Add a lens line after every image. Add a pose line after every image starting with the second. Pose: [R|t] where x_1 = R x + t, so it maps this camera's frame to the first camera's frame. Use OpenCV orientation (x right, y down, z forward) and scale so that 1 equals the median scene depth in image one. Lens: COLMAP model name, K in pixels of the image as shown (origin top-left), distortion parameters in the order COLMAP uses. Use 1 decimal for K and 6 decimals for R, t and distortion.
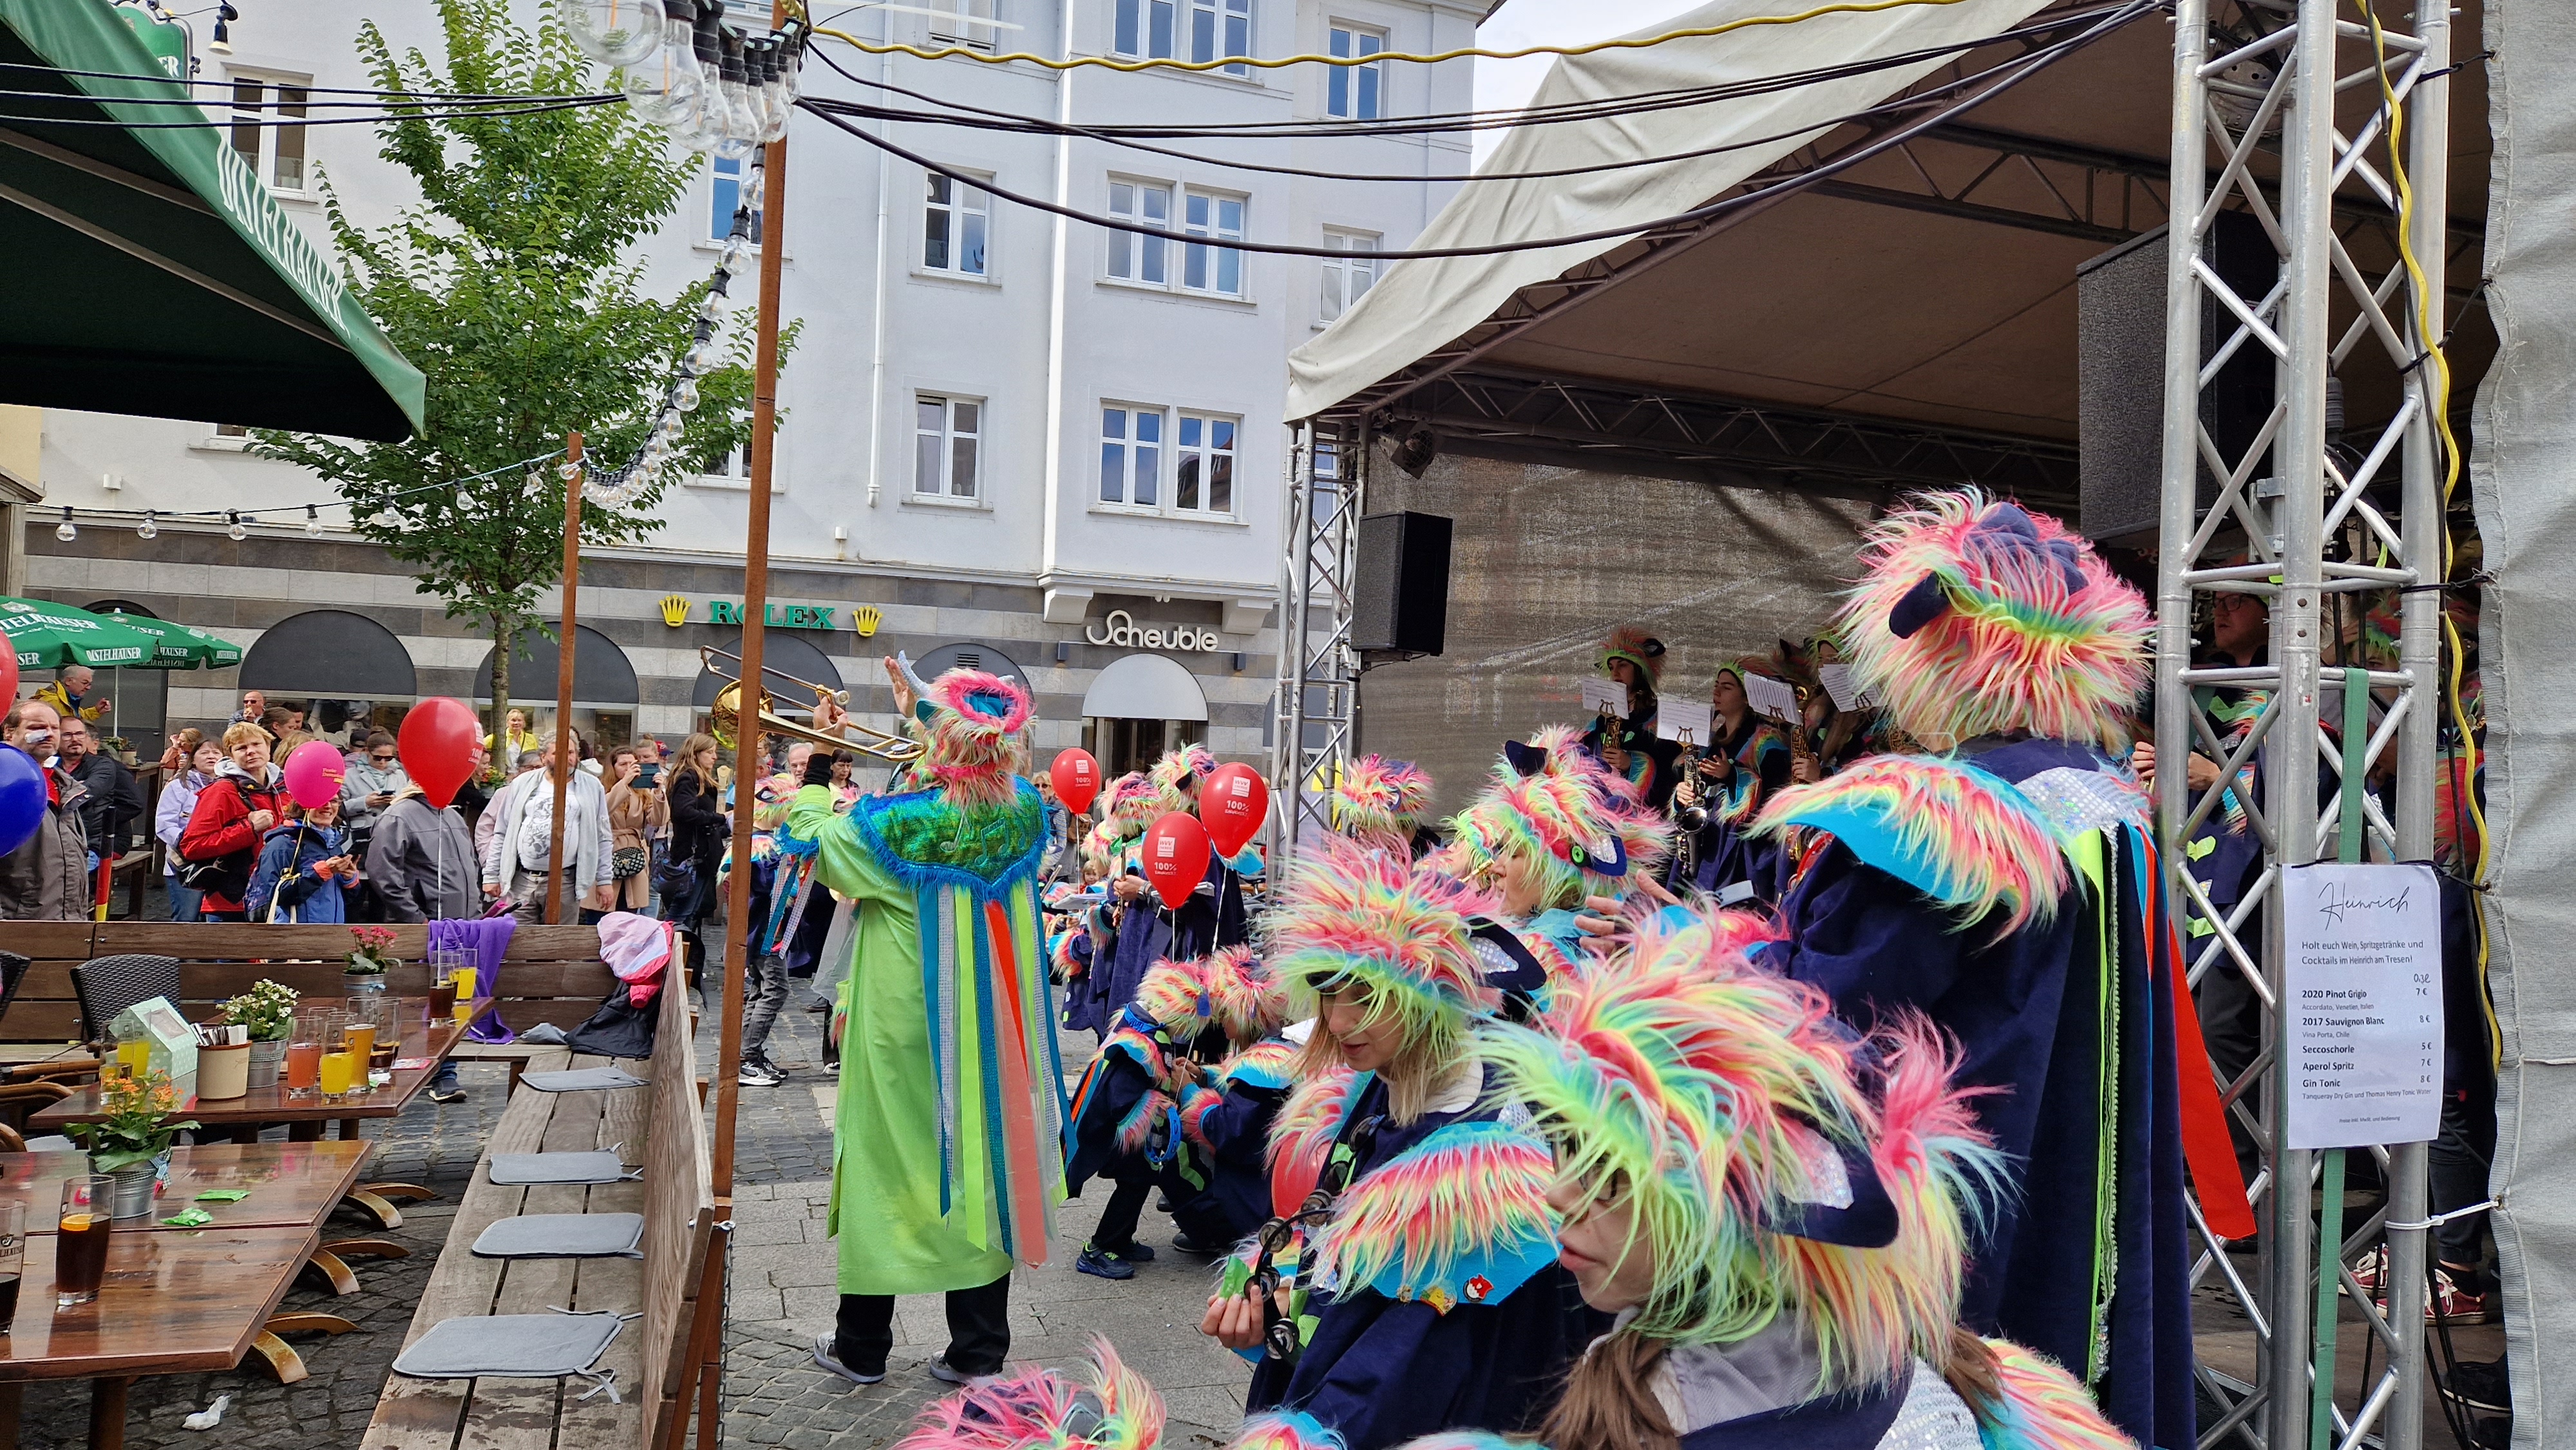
lens RADIAL K [[1664.9, 0, 1288.0], [0, 1664.9, 725.0], [0, 0, 1]] dist [-0.002537, 0.000034]
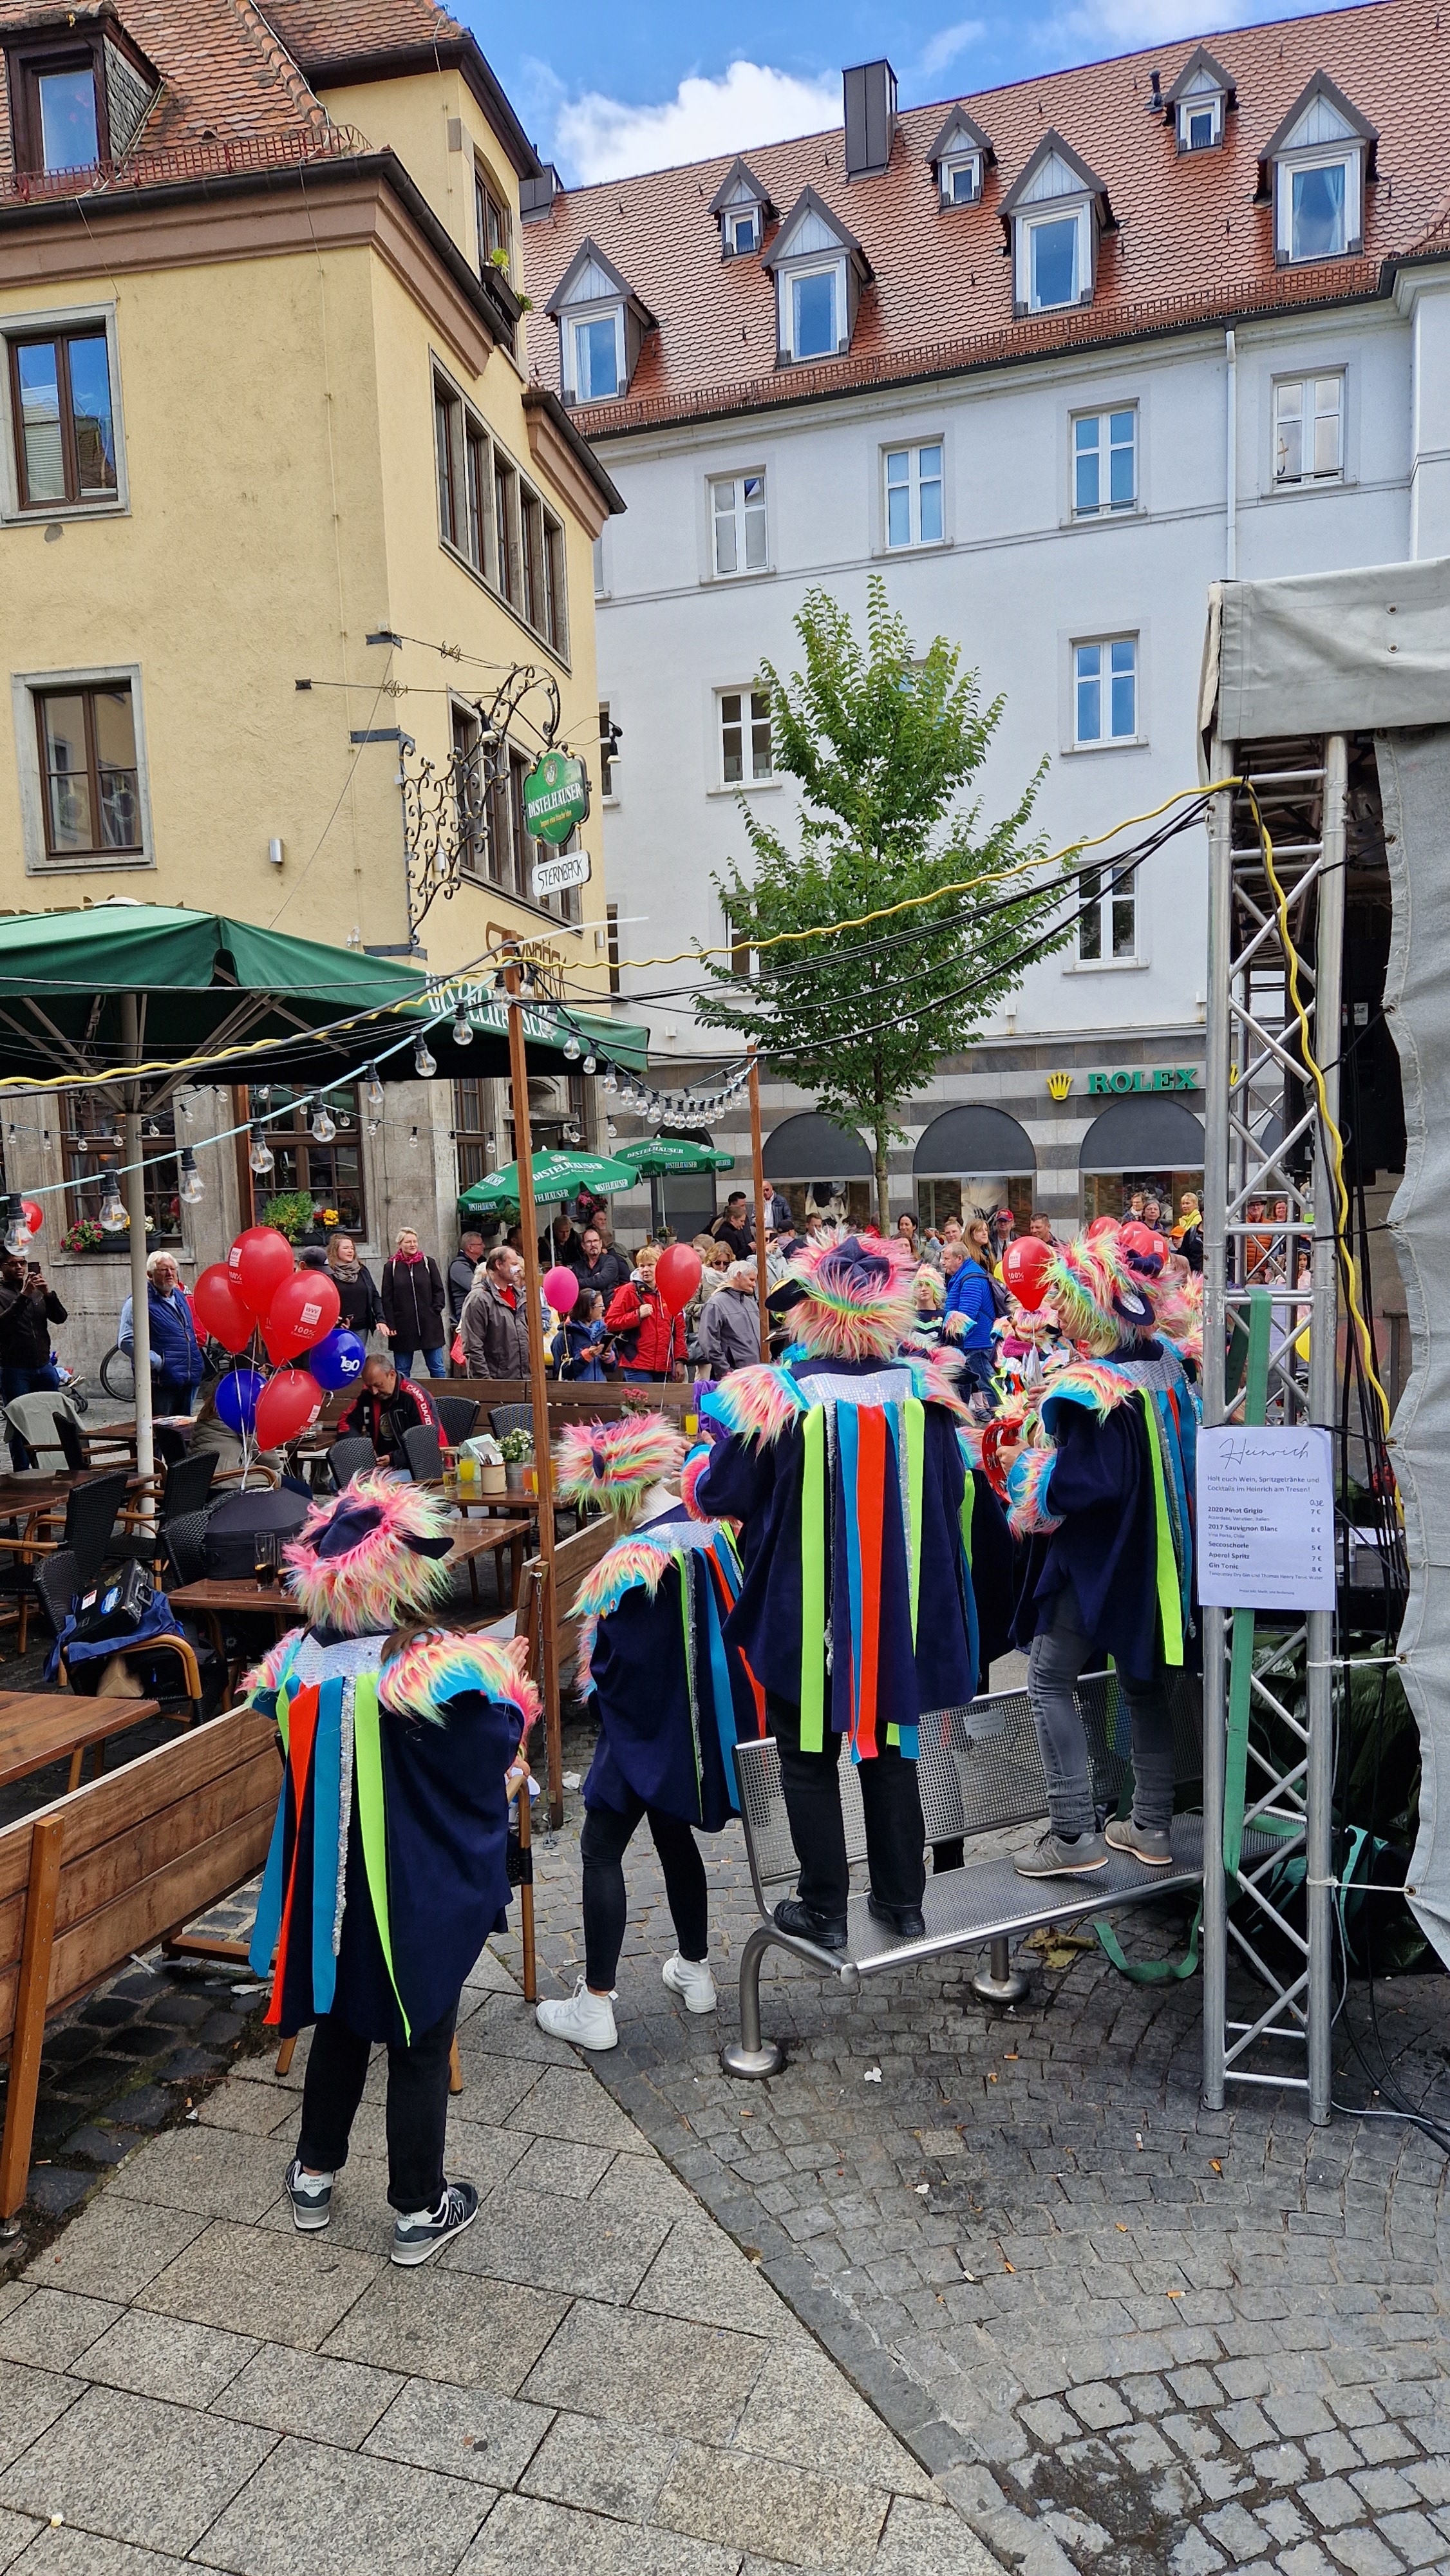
lens RADIAL K [[1664.9, 0, 725.0], [0, 1664.9, 1288.0], [0, 0, 1]] dist [-0.002537, 0.000034]
pose [[0.796307, -0.024867, -0.604381, 0.186205], [0.078123, 0.995014, 0.061993, -0.027451], [0.599826, -0.096582, 0.794280, -0.076583]]
